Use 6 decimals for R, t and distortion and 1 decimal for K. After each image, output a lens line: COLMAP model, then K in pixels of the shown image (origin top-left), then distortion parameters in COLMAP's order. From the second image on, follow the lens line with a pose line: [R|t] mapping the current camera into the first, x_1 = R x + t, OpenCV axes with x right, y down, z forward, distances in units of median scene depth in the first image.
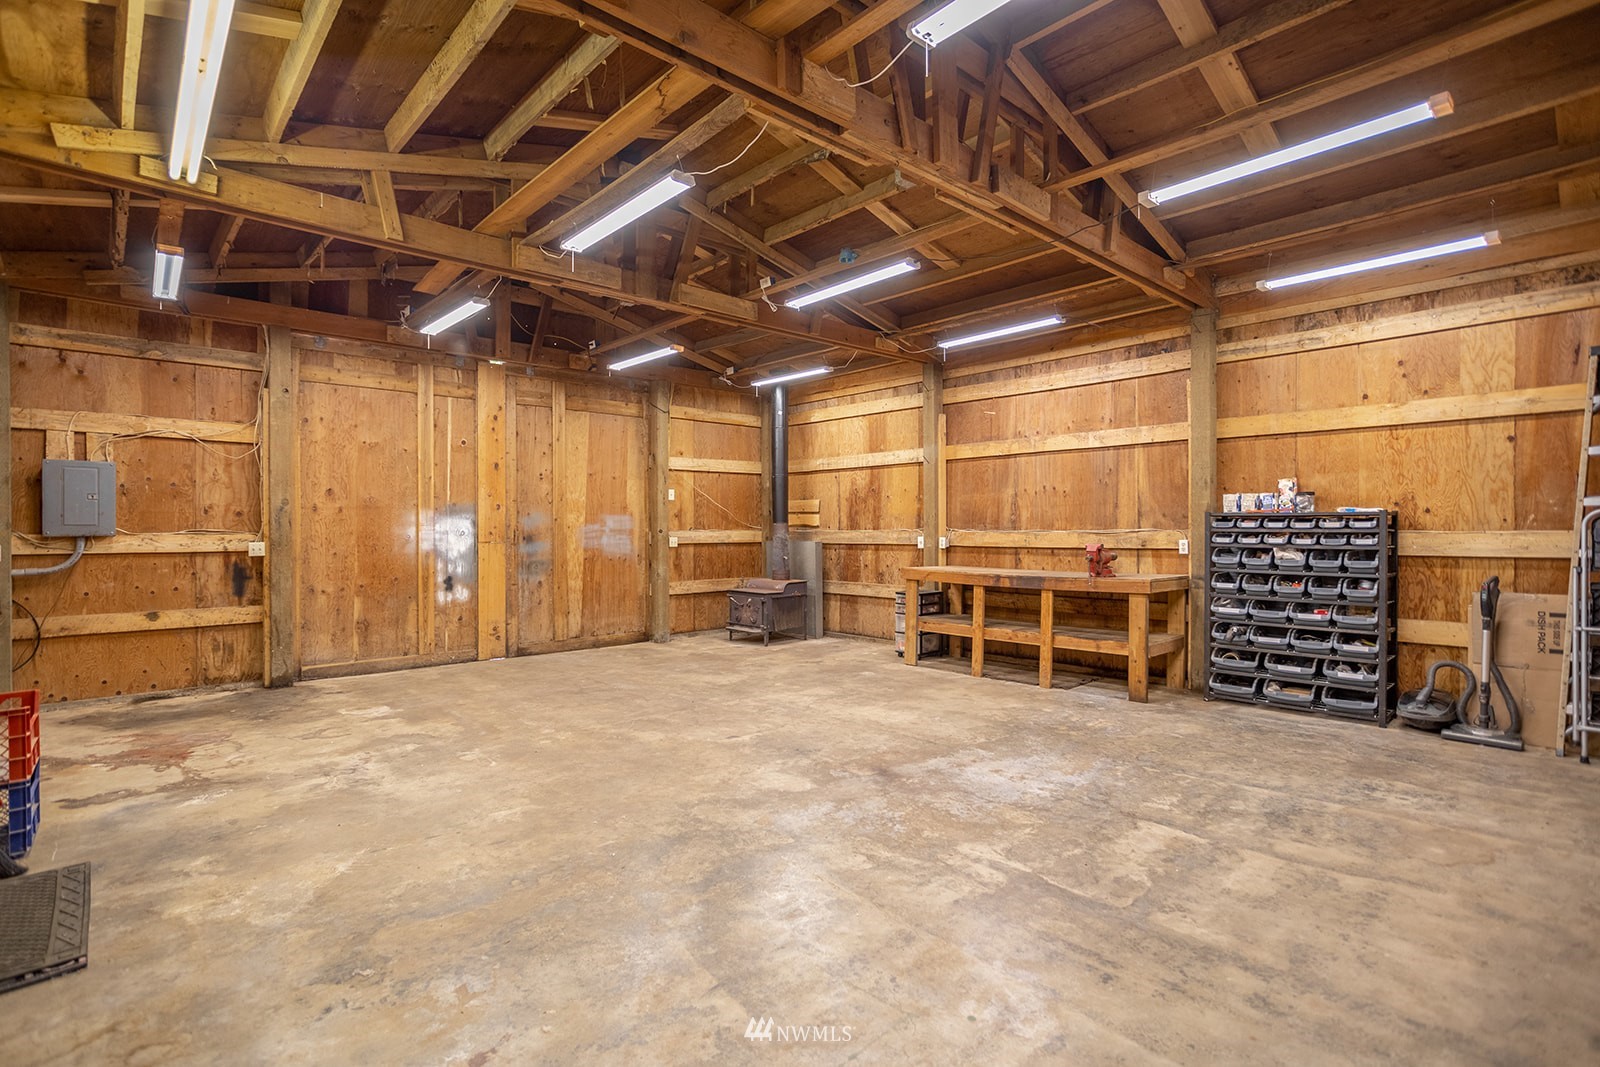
lens RADIAL K [[790.8, 0, 795.9], [0, 790.8, 556.9], [0, 0, 1]] dist [-0.051085, 0.038674]
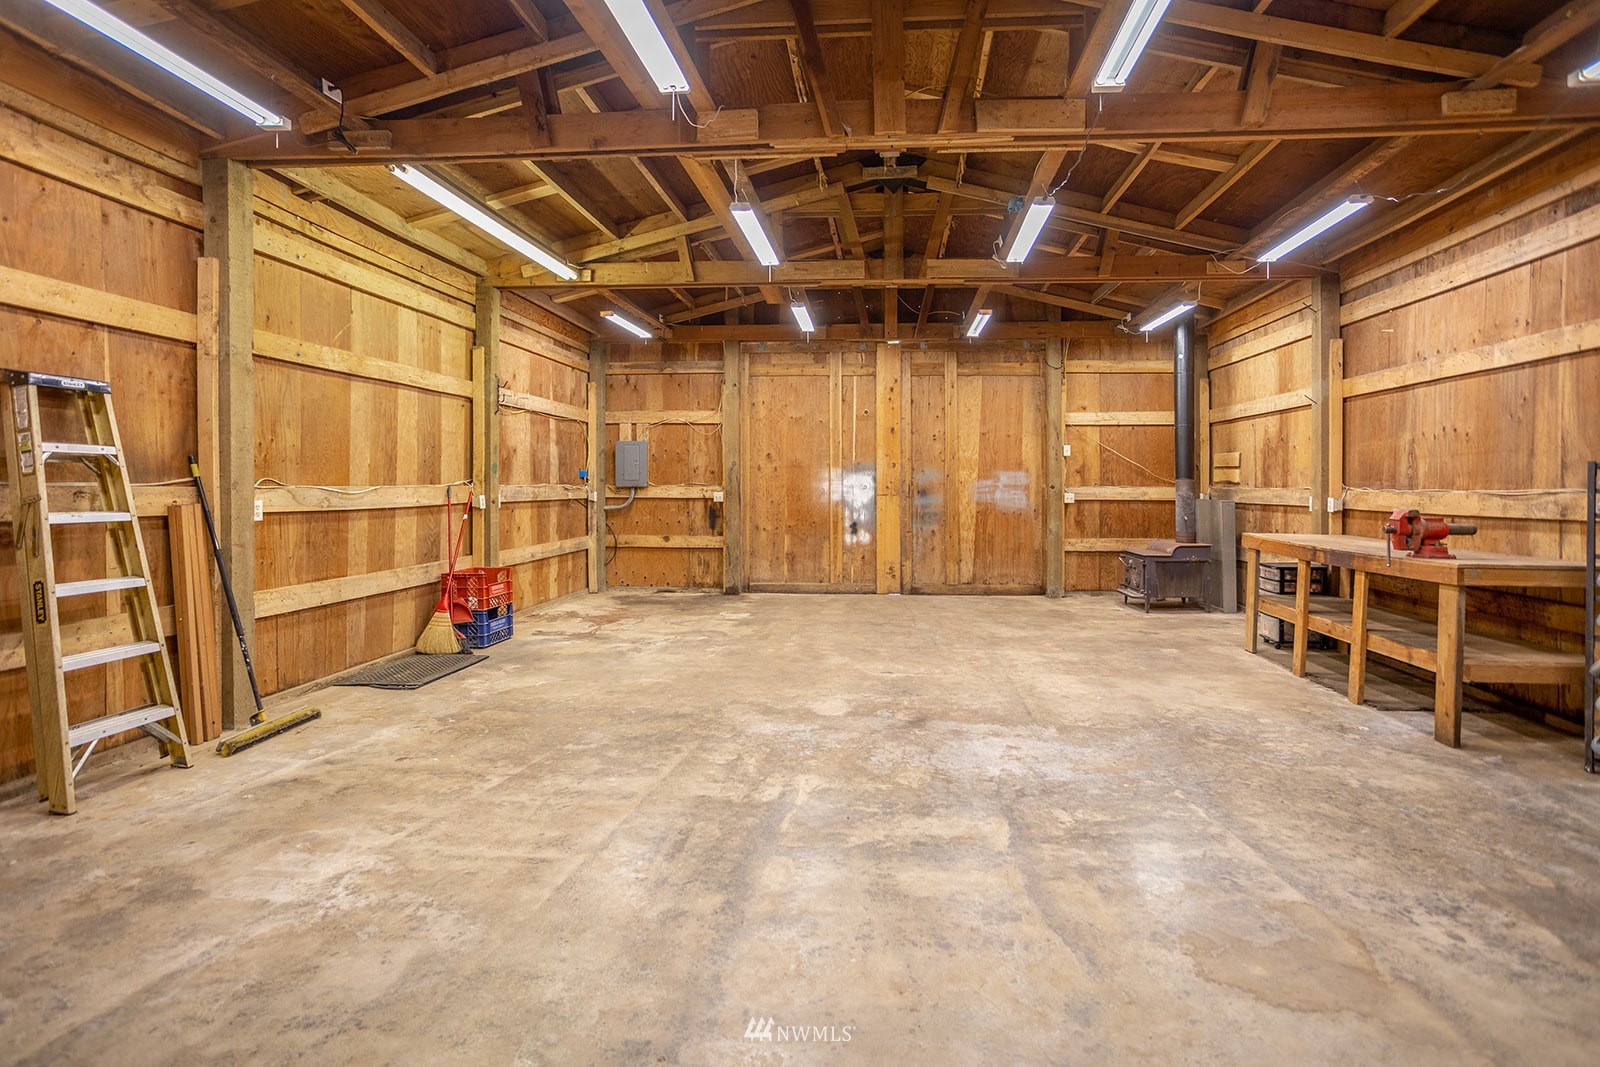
lens RADIAL K [[791.1, 0, 807.6], [0, 791.1, 524.5], [0, 0, 1]] dist [-0.061023, 0.042520]
pose [[0.678907, 0.042185, -0.733012, 0.433069], [-0.030398, 0.999107, 0.029345, -0.005954], [0.733595, 0.002360, 0.679583, 0.109579]]
